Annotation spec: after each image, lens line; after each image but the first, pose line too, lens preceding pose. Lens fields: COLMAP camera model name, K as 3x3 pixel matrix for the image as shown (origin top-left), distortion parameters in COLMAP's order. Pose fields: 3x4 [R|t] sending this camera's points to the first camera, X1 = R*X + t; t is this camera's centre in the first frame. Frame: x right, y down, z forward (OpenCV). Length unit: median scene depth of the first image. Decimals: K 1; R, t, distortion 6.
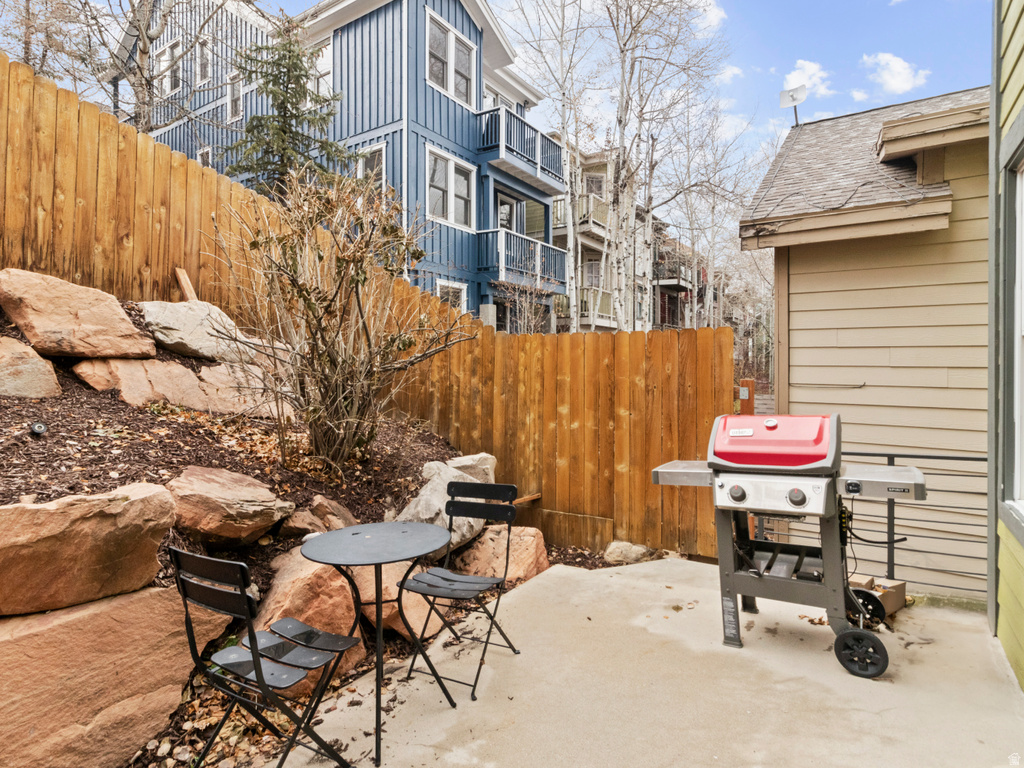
lens RADIAL K [[544.2, 0, 511.5], [0, 544.2, 375.3], [0, 0, 1]] dist [0.003010, 0.003572]
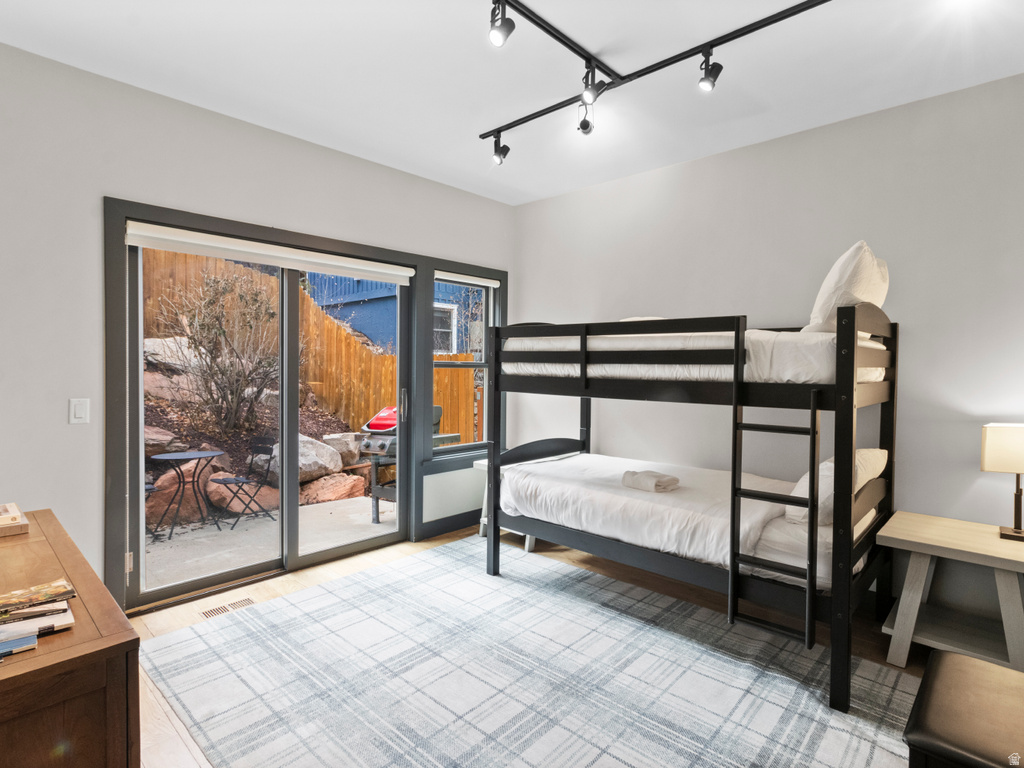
lens RADIAL K [[544.2, 0, 511.9], [0, 544.2, 381.9], [0, 0, 1]] dist [0.003010, 0.003572]
pose [[0.985777, 0.014218, -0.167459, 0.661366], [-0.013406, 0.999892, 0.005976, -0.015701], [0.167526, -0.003646, 0.985861, -0.462468]]
